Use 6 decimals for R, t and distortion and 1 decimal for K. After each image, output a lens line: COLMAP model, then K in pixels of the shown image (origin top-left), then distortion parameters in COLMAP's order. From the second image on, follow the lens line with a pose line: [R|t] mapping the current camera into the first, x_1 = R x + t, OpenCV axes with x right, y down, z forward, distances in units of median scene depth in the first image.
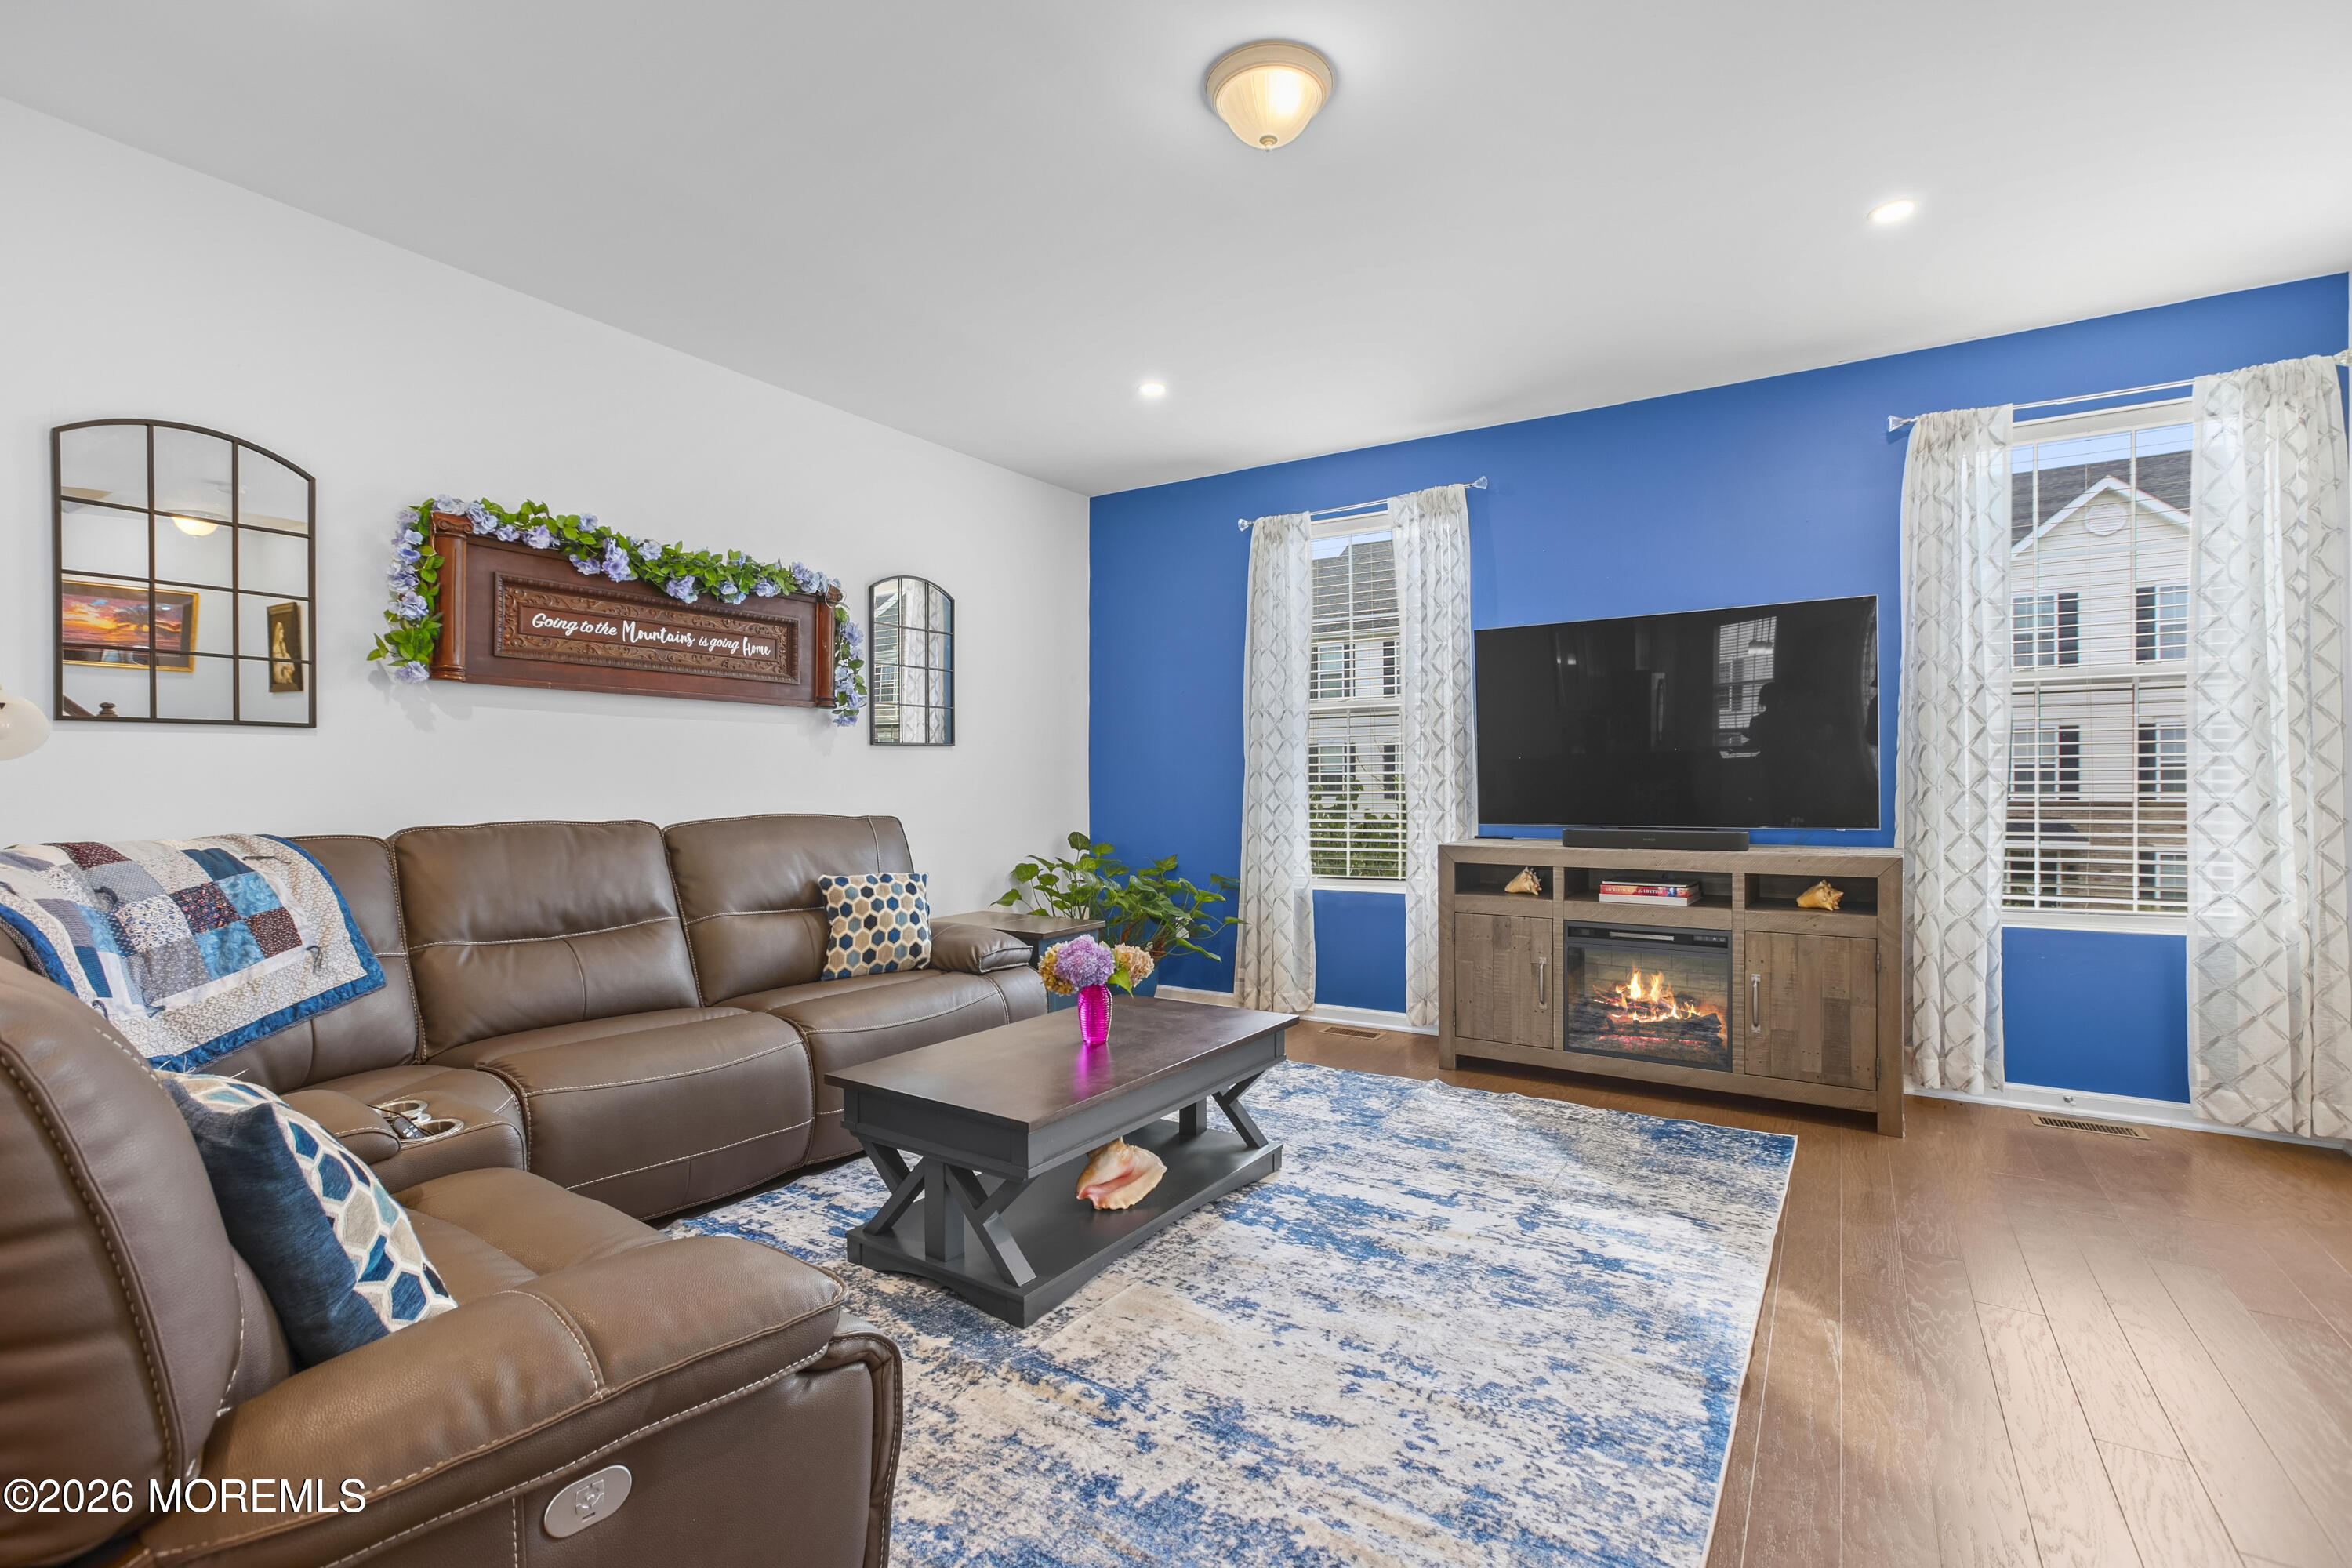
lens RADIAL K [[1089.6, 0, 1167.4], [0, 1089.6, 778.8], [0, 0, 1]] dist [-0.014661, 0.004331]
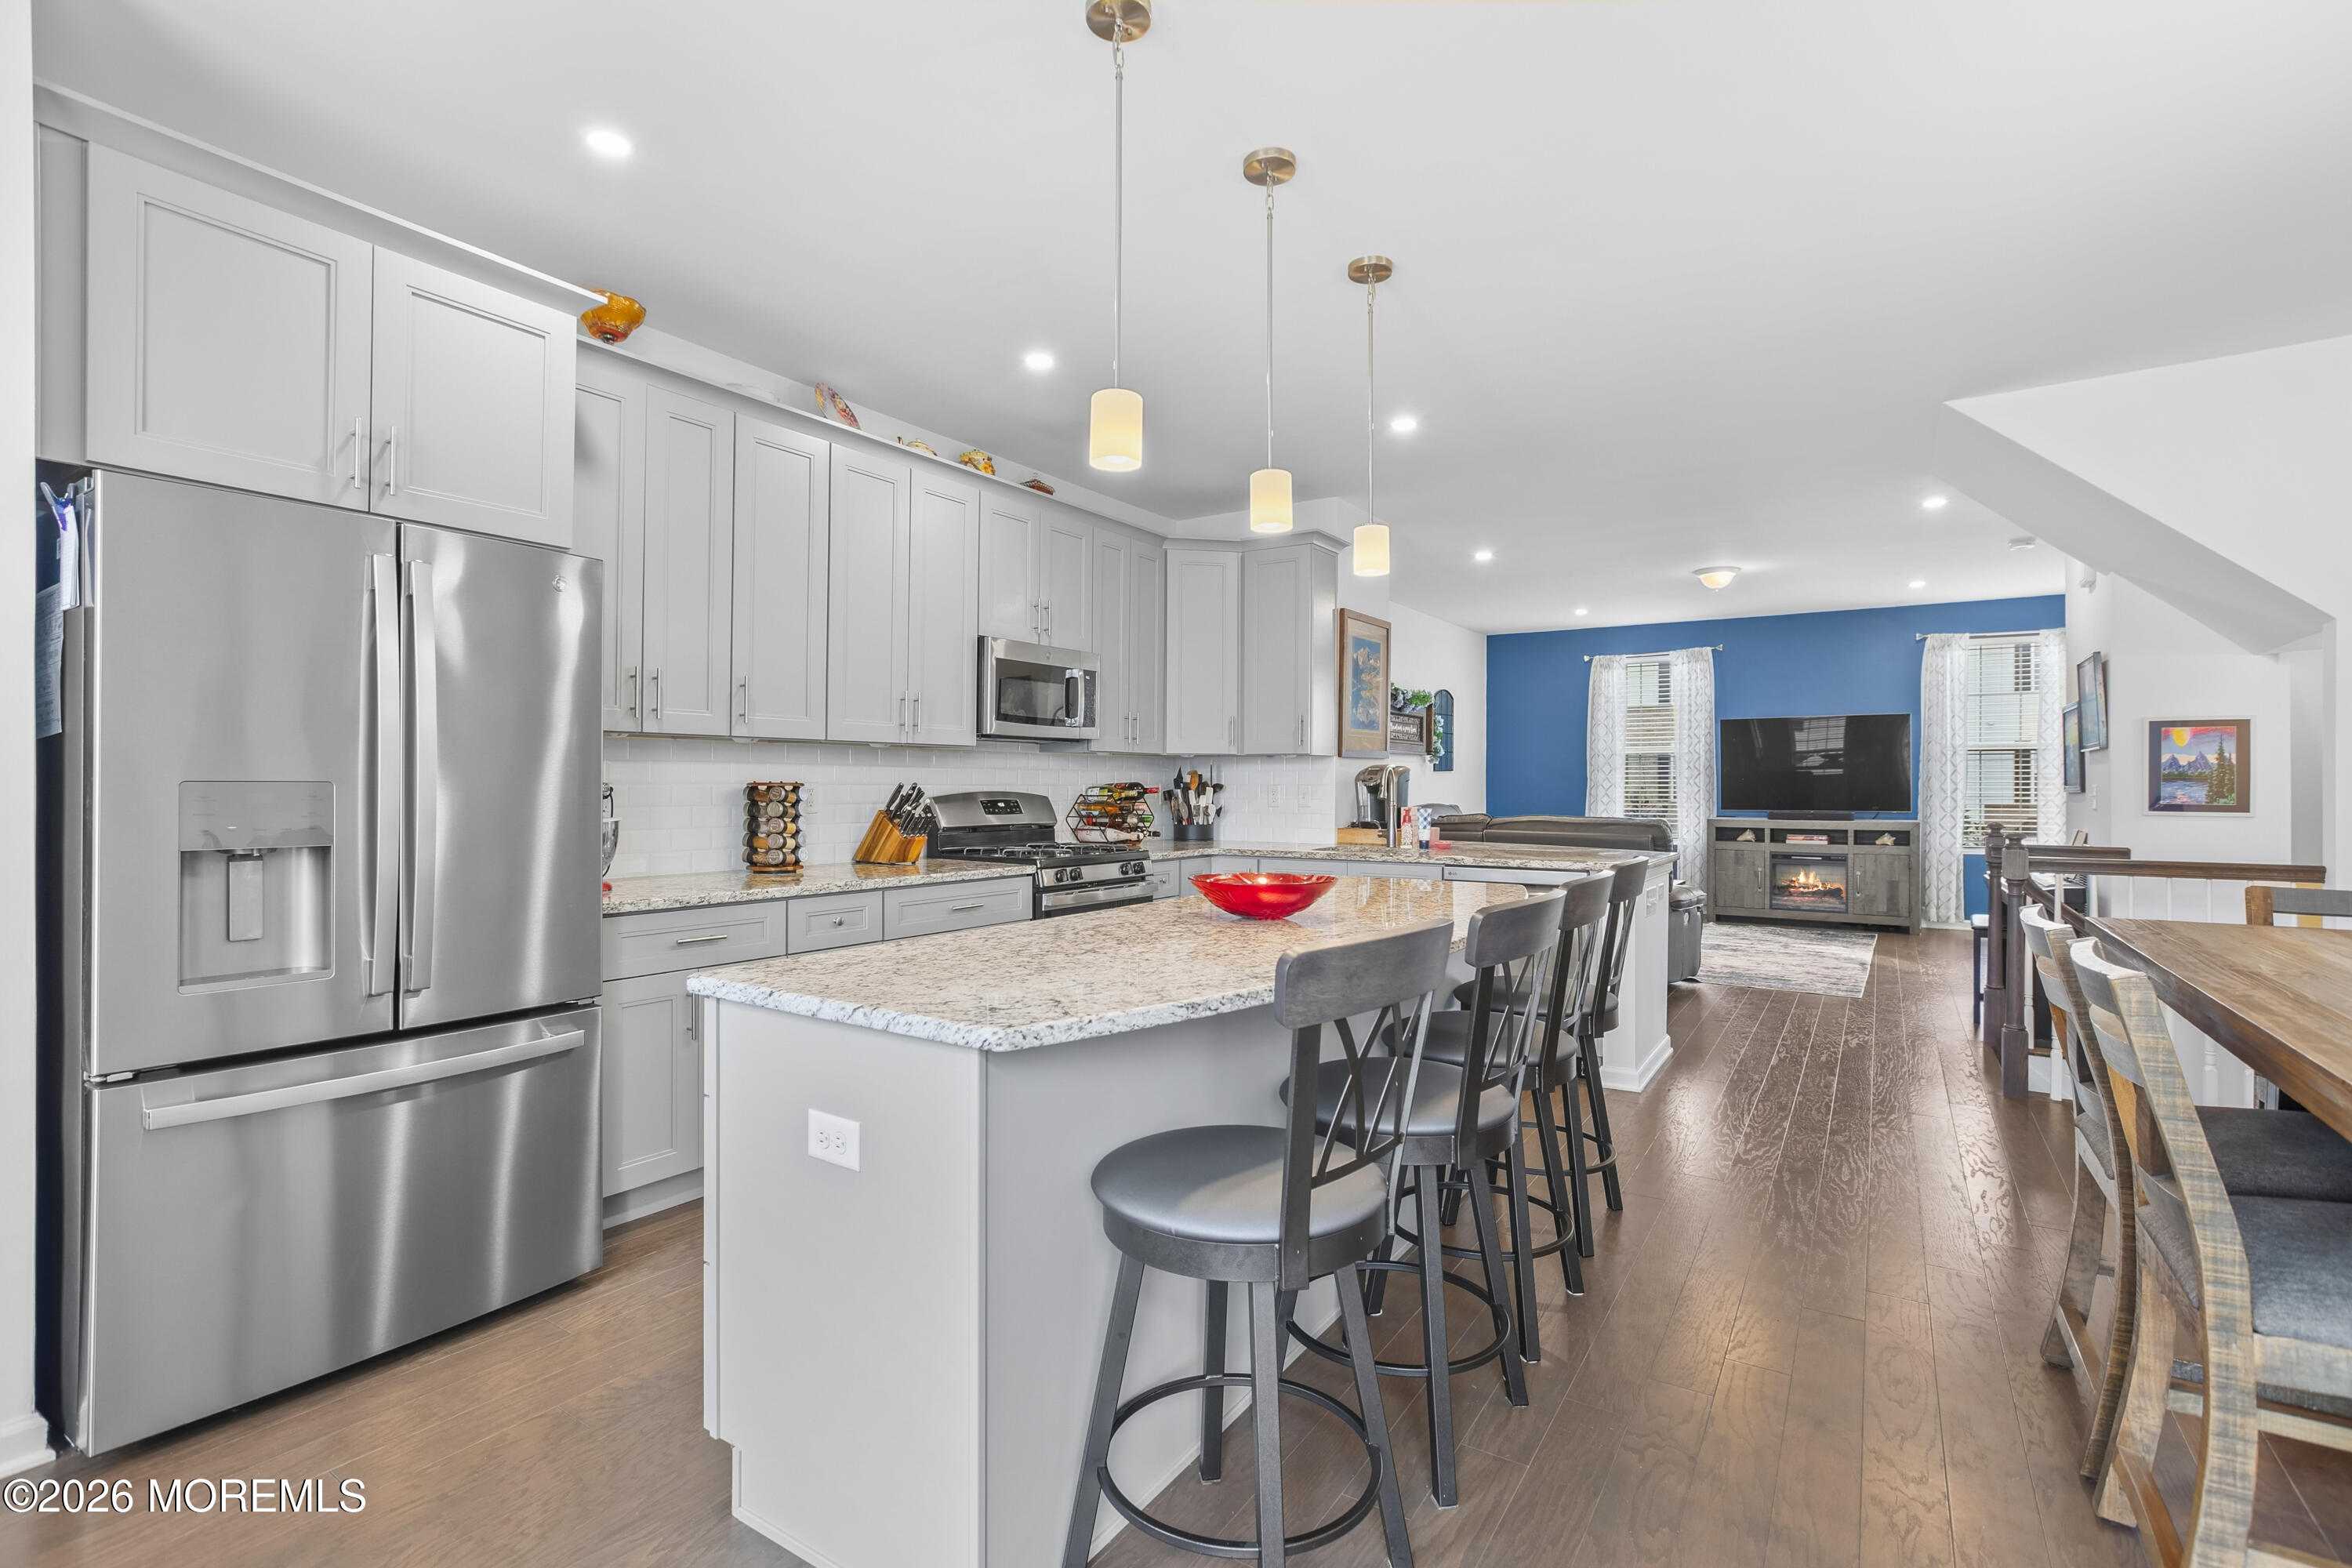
lens RADIAL K [[1089.6, 0, 1165.0], [0, 1089.6, 776.6], [0, 0, 1]] dist [-0.014661, 0.004331]
pose [[0.999636, 0.004371, -0.026633, -0.887397], [-0.004292, 0.999986, 0.003019, -0.029991], [0.026646, -0.002904, 0.999641, -1.375000]]
